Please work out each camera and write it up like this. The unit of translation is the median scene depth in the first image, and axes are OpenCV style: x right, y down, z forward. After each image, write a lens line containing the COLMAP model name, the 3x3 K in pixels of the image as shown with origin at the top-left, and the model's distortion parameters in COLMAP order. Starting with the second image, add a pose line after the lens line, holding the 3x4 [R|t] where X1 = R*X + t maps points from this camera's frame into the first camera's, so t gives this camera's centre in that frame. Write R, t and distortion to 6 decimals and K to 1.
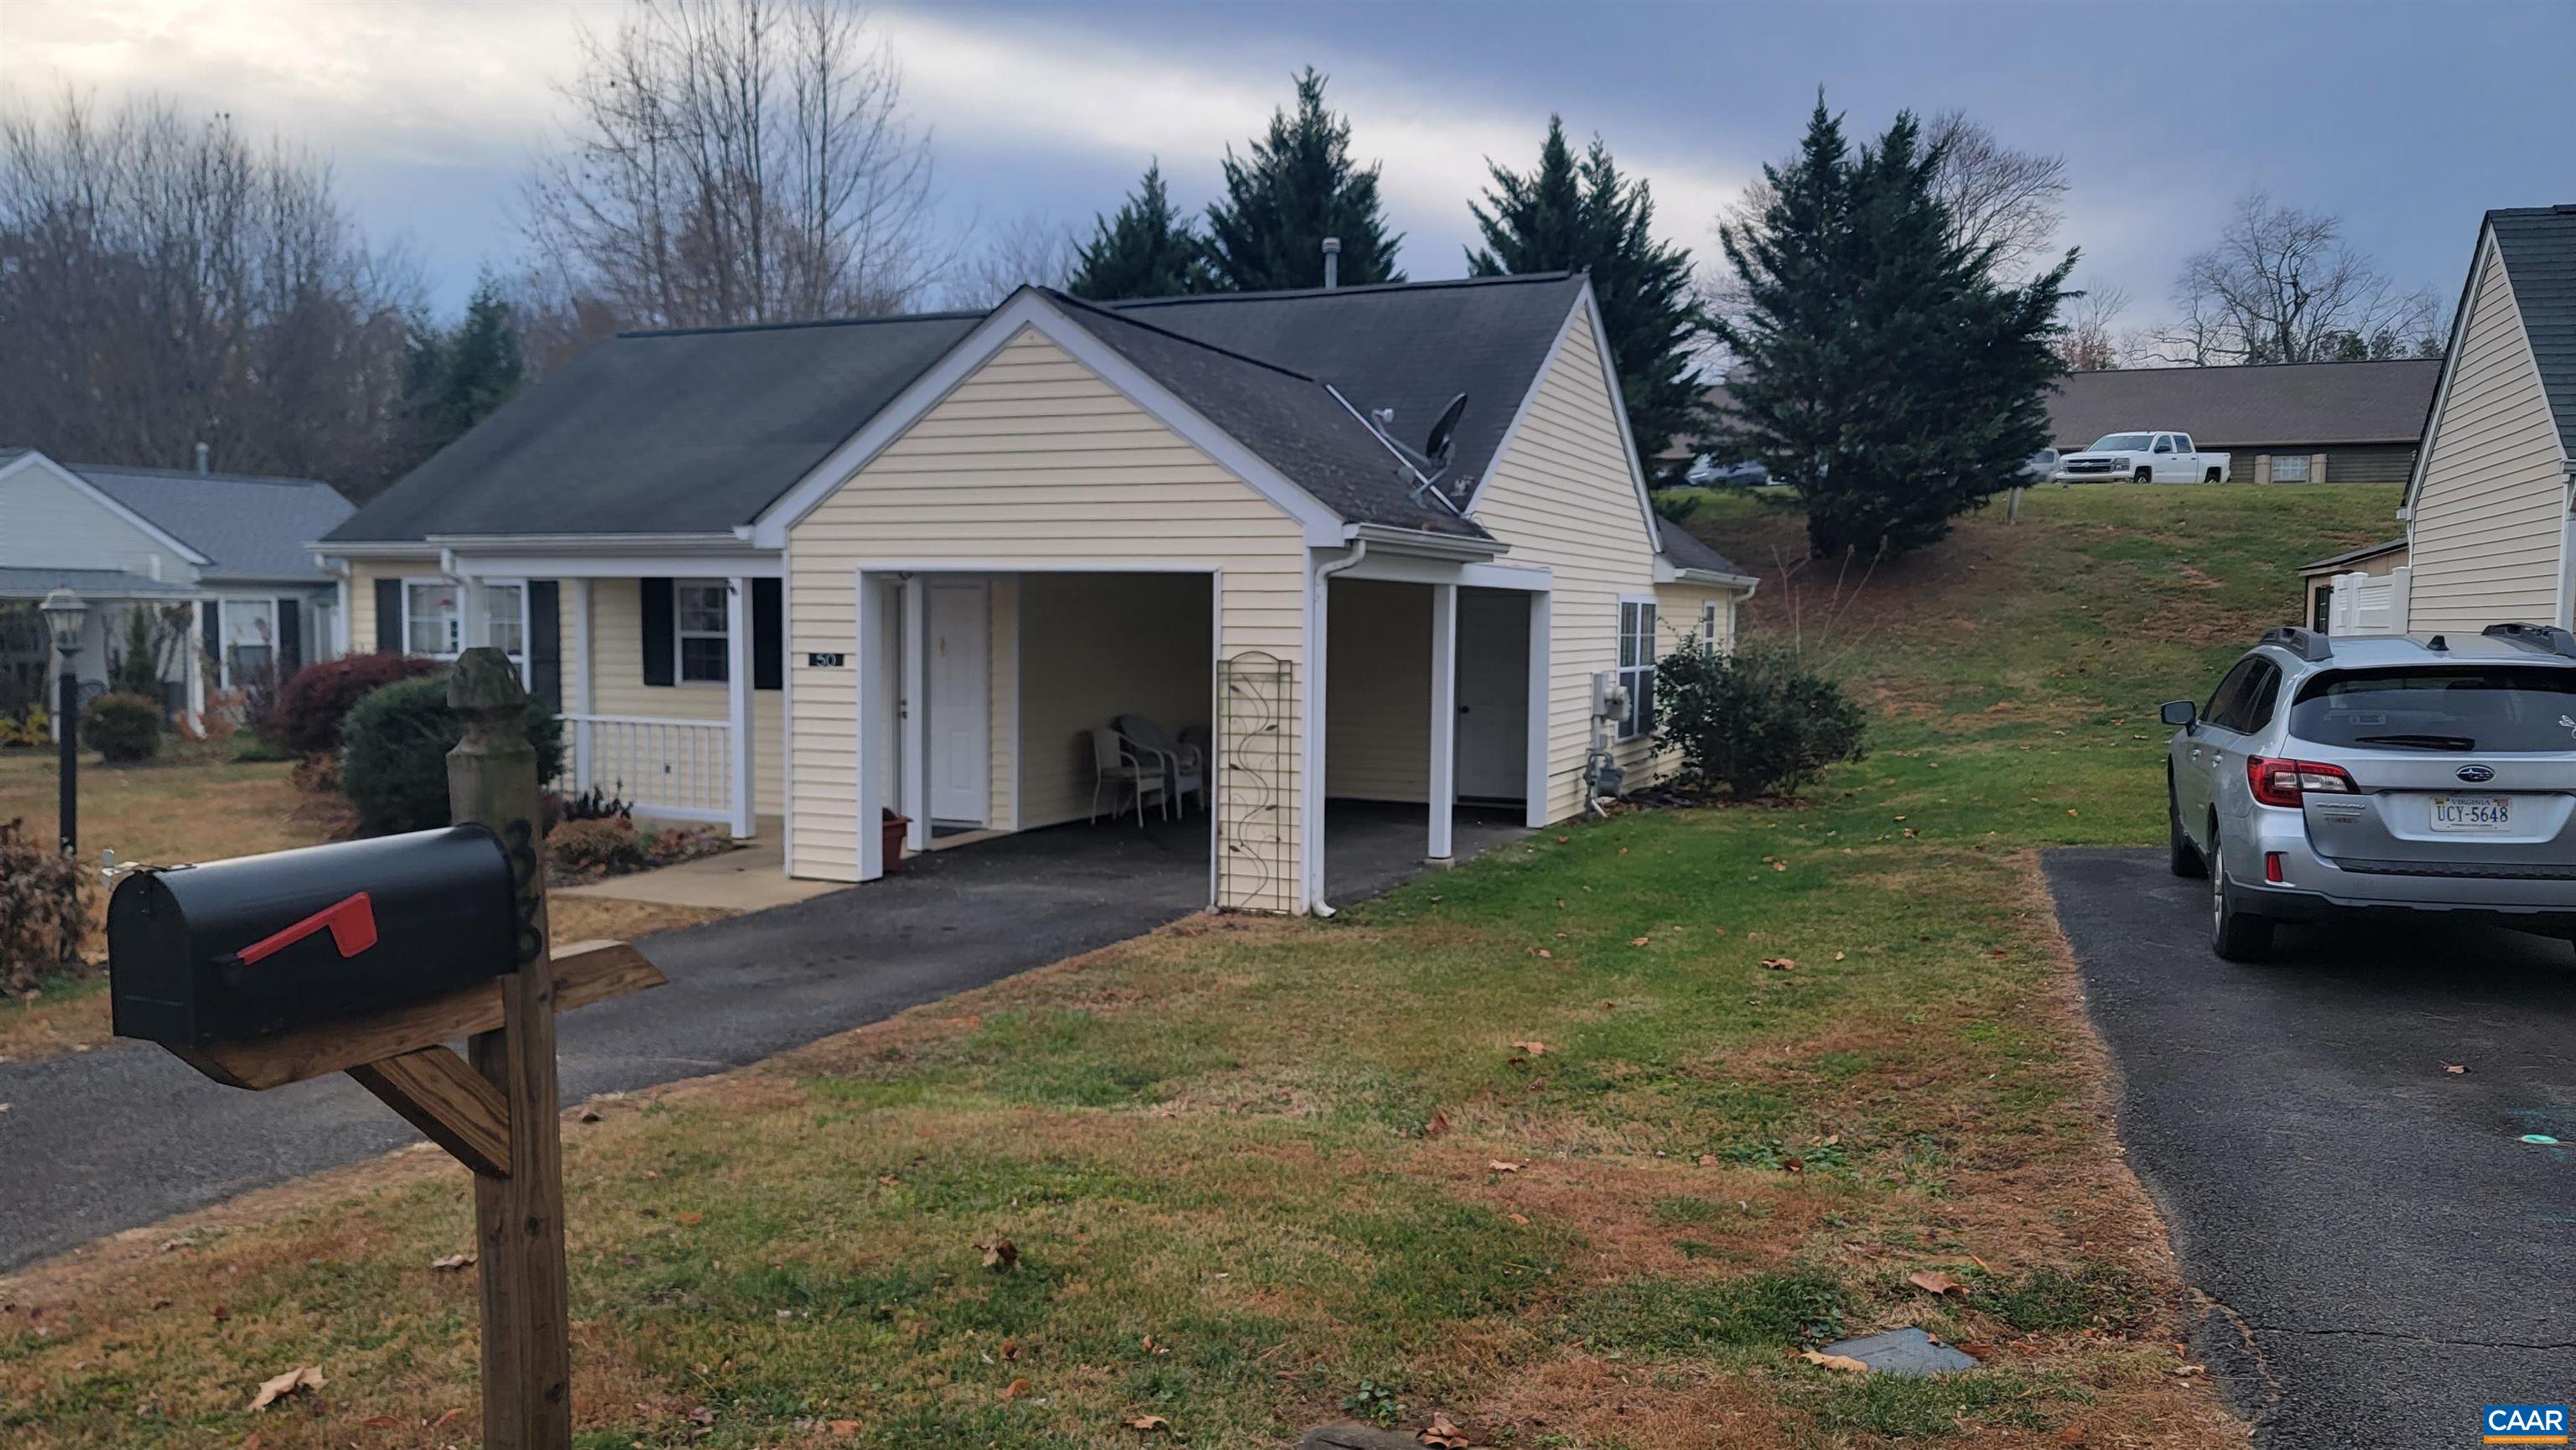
lens RADIAL K [[1783.2, 0, 1293.2], [0, 1783.2, 714.2], [0, 0, 1]] dist [0.105972, -0.114495]
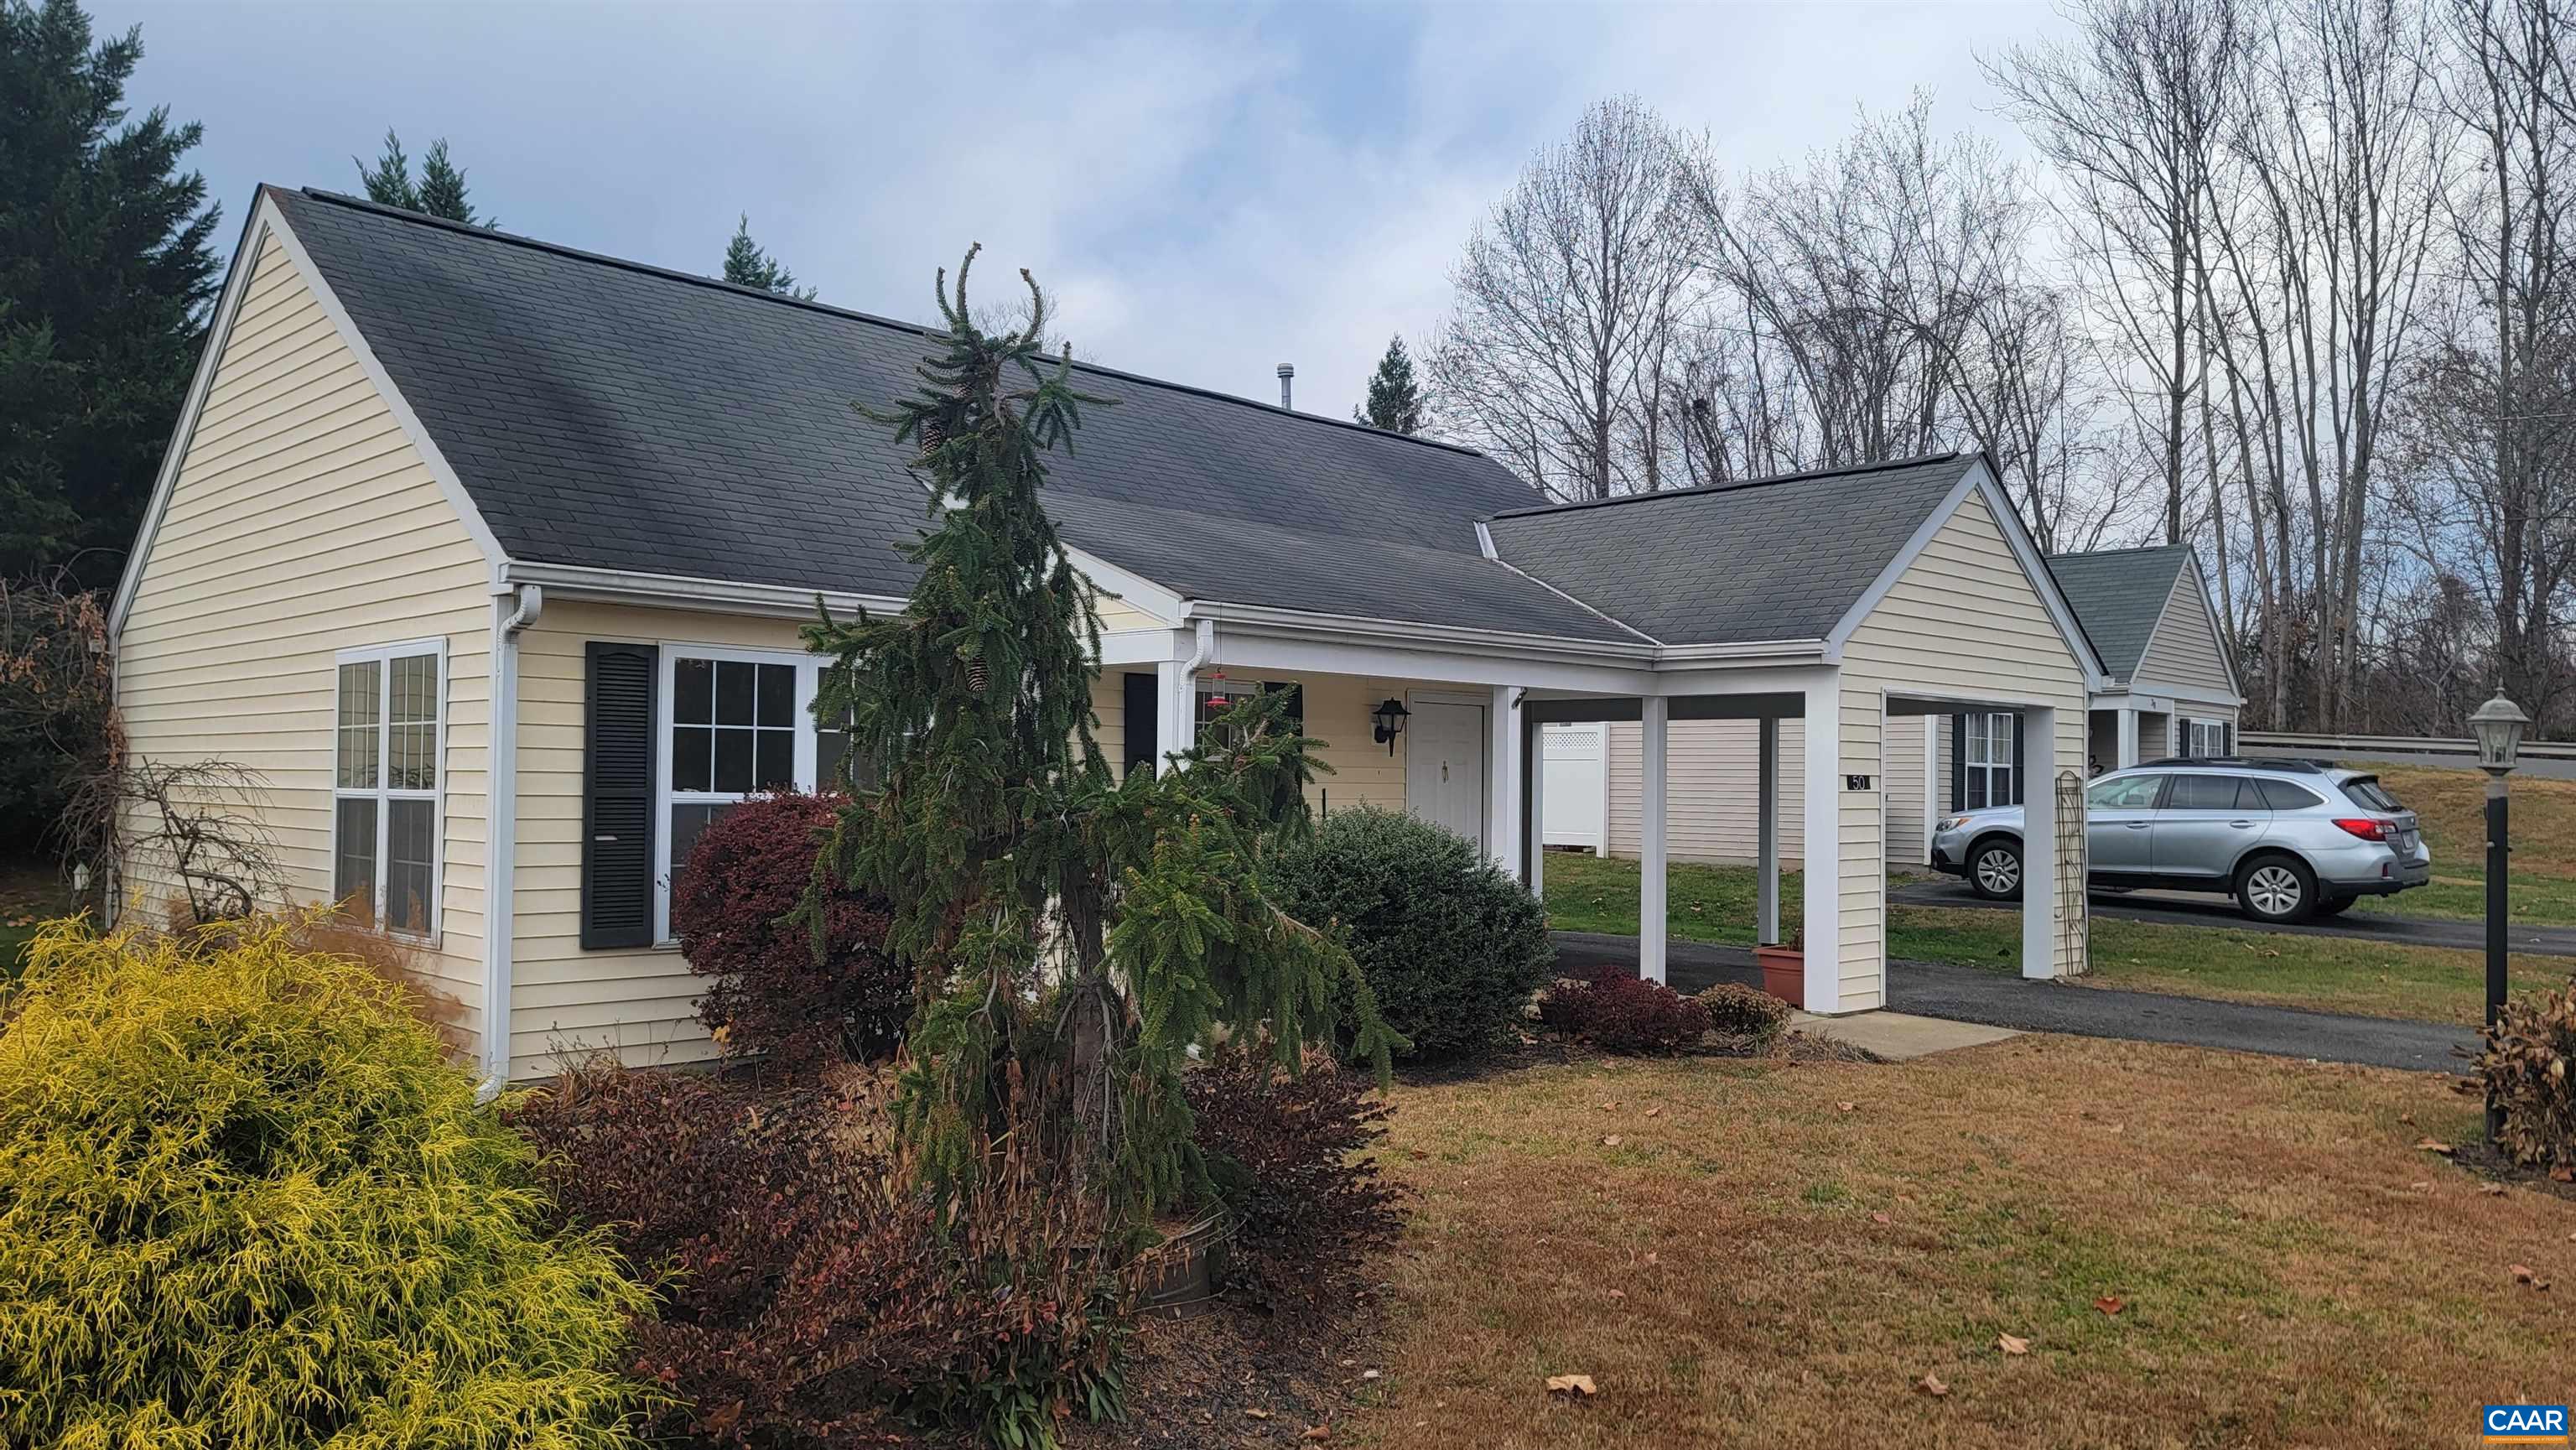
lens RADIAL K [[1783.2, 0, 1293.2], [0, 1783.2, 714.2], [0, 0, 1]] dist [0.105972, -0.114495]
pose [[0.376145, 0.026574, 0.926180, -0.892361], [0.040152, 0.998182, -0.044947, -0.024758], [-0.925691, 0.054094, 0.374394, 0.634879]]
